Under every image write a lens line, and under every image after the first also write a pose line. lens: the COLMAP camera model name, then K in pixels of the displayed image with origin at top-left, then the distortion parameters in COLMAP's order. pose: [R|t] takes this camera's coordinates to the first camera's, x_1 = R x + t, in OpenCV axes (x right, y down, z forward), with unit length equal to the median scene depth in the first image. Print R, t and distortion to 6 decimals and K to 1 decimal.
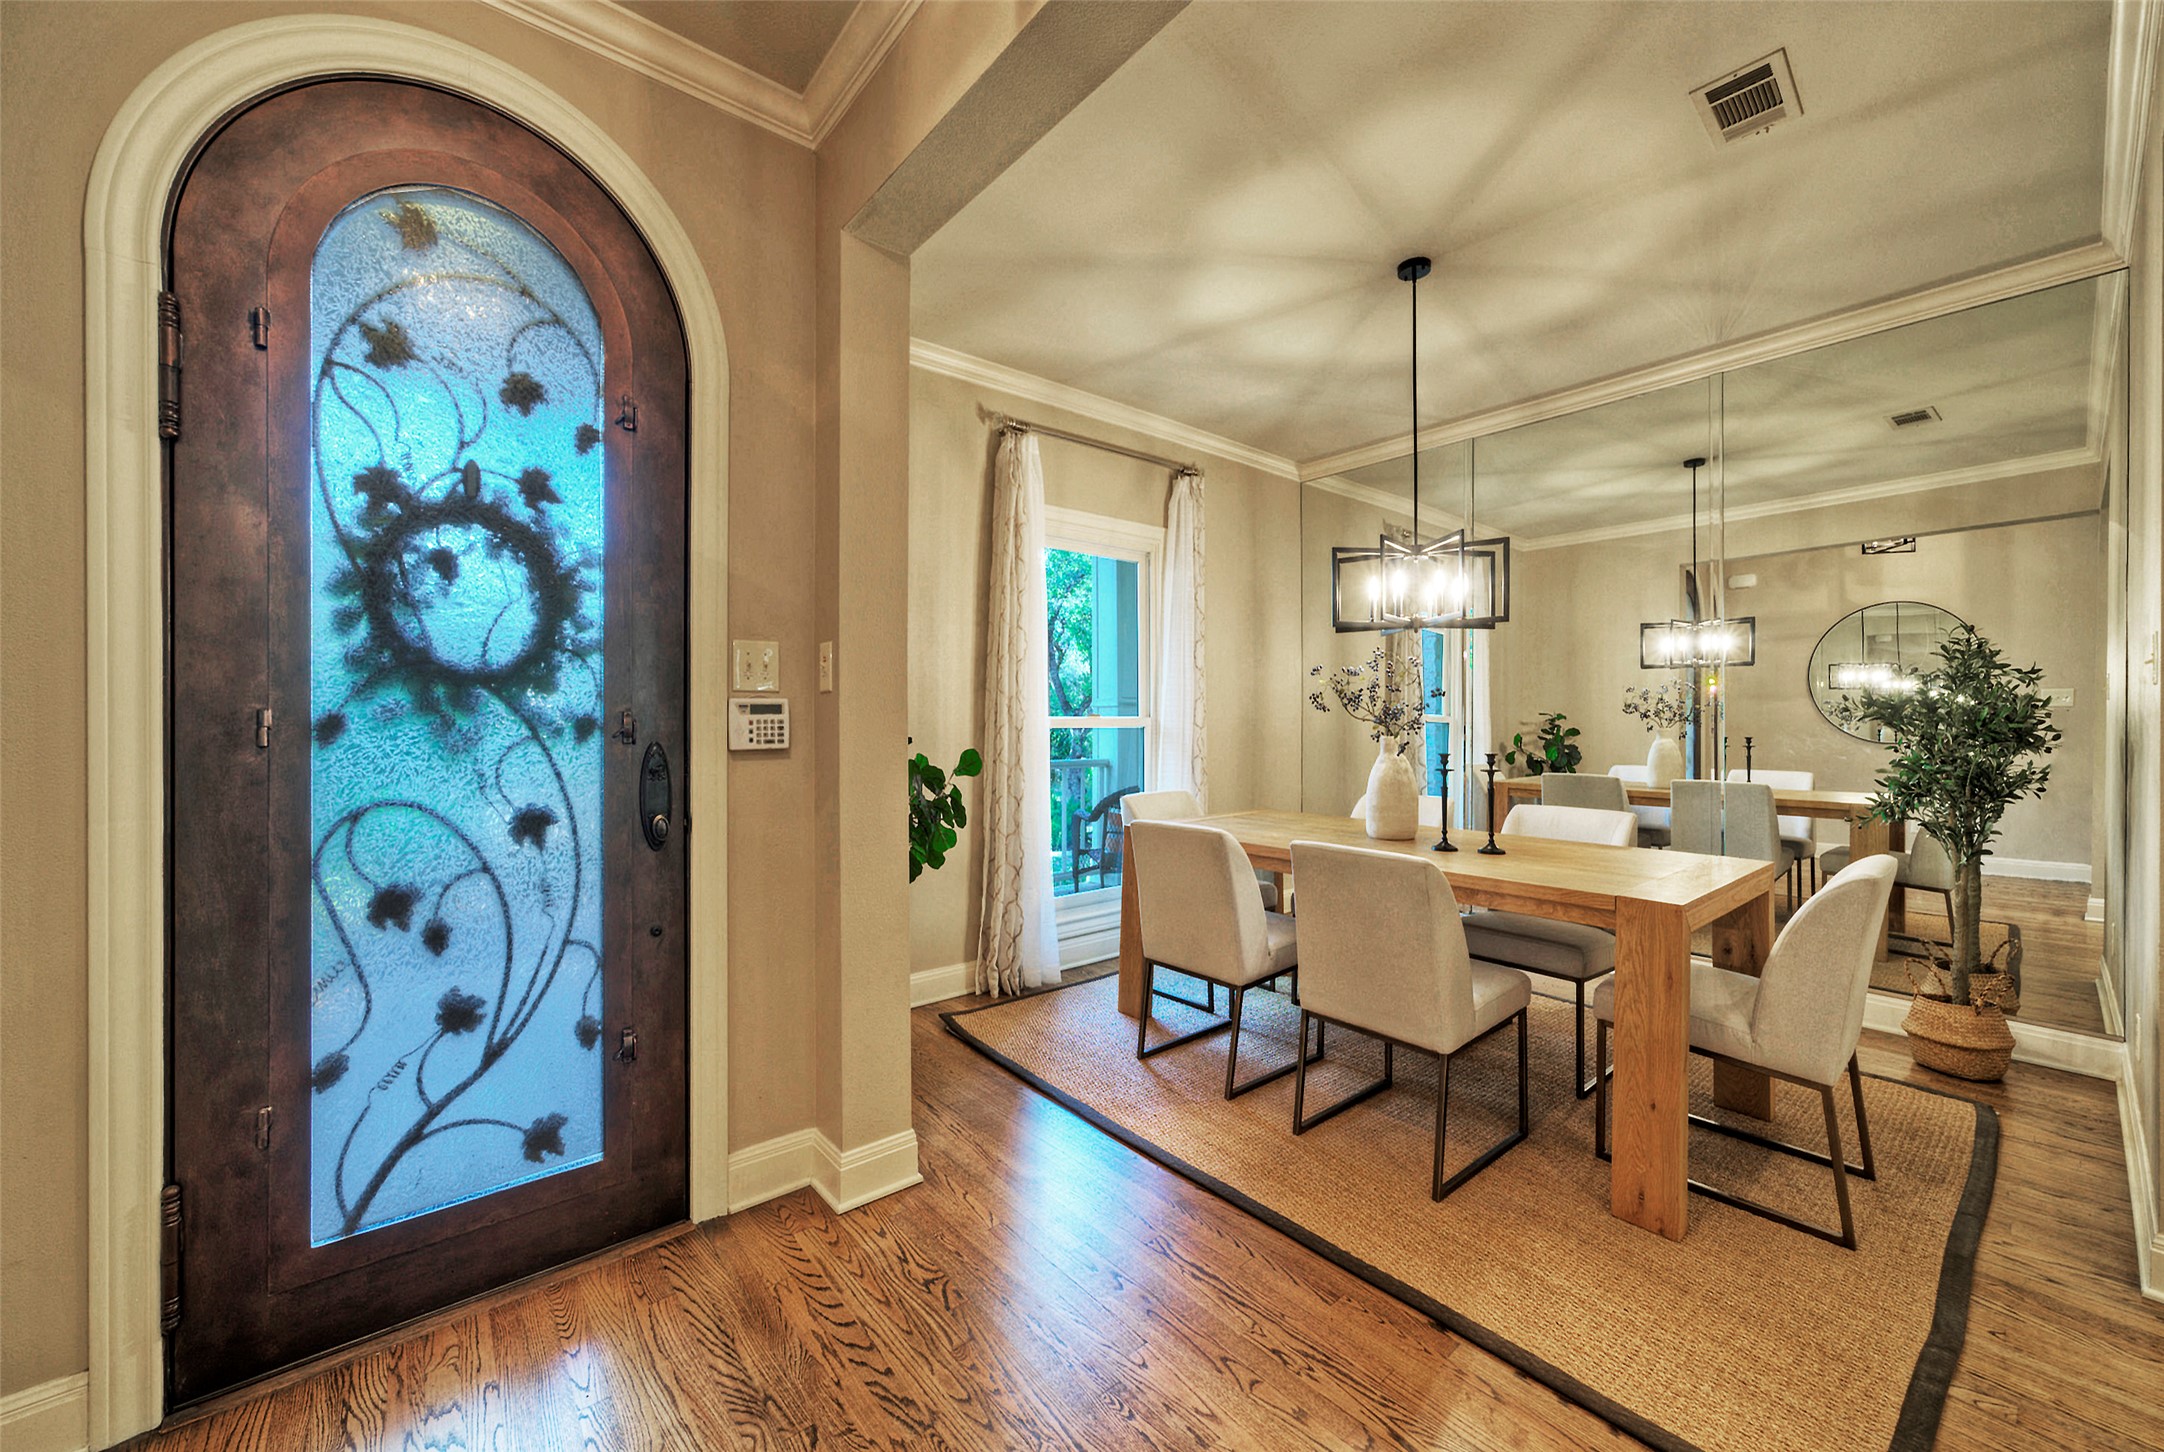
lens RADIAL K [[825.1, 0, 1051.3], [0, 825.1, 718.2], [0, 0, 1]] dist [-0.002626, -0.000281]
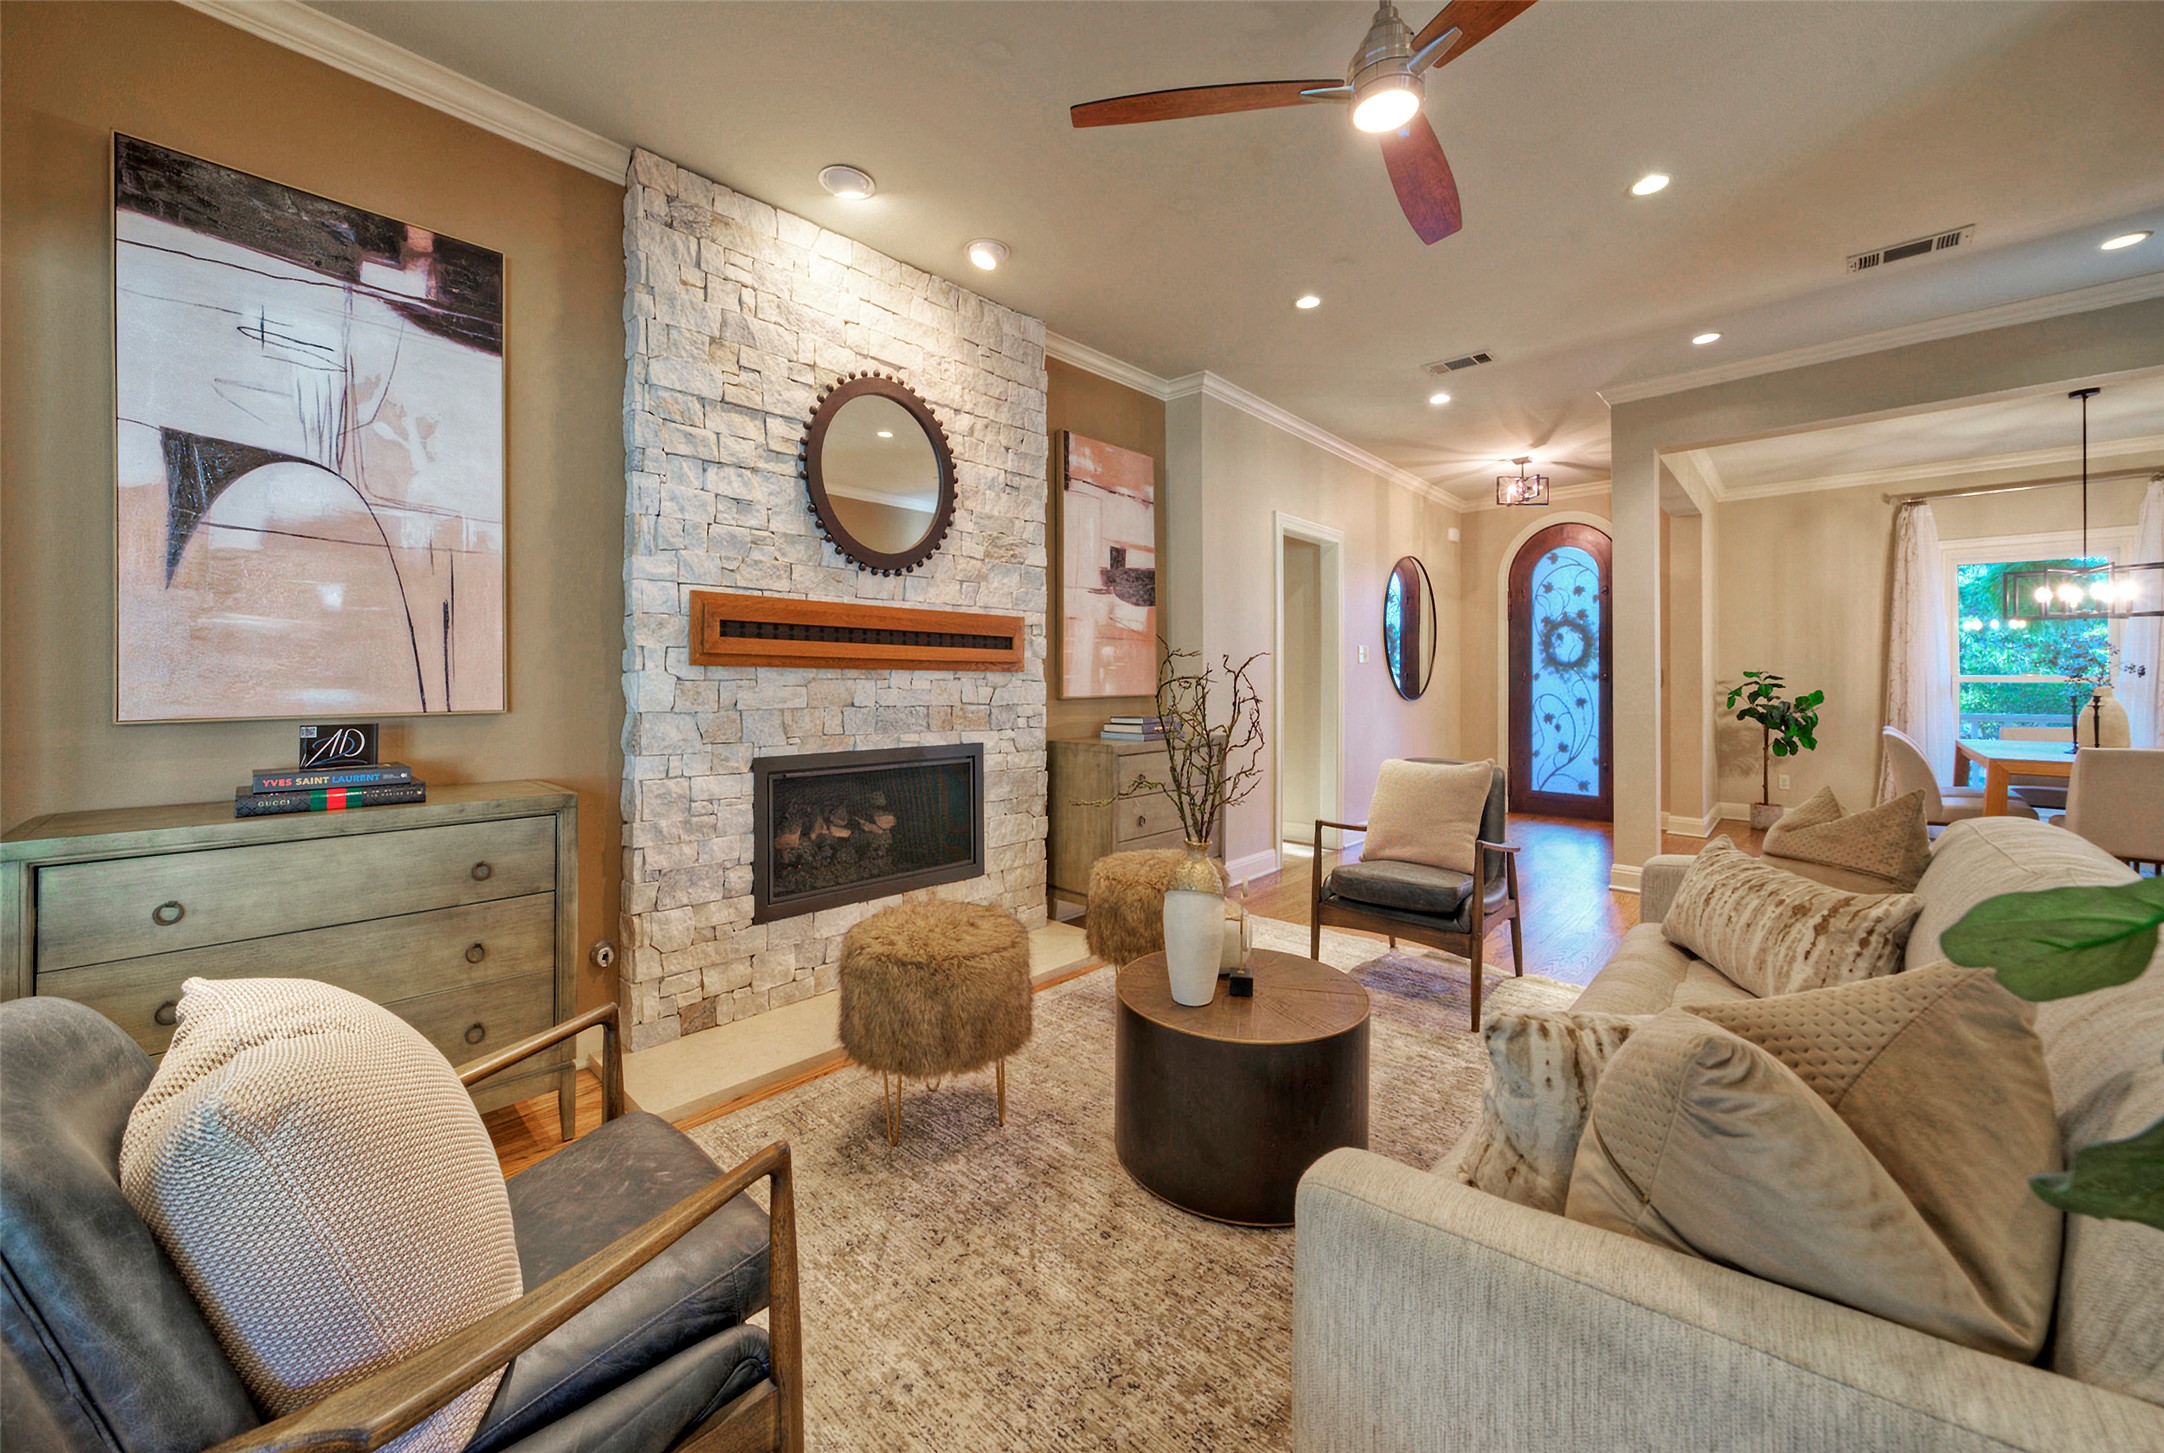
lens RADIAL K [[812.7, 0, 1081.6], [0, 812.7, 678.7], [0, 0, 1]] dist [0.001121, 0.000445]
pose [[0.134204, 0.002855, -0.990950, 2.739948], [-0.006286, 0.999978, 0.002030, 0.025605], [0.990934, 0.005956, 0.134219, -1.765851]]
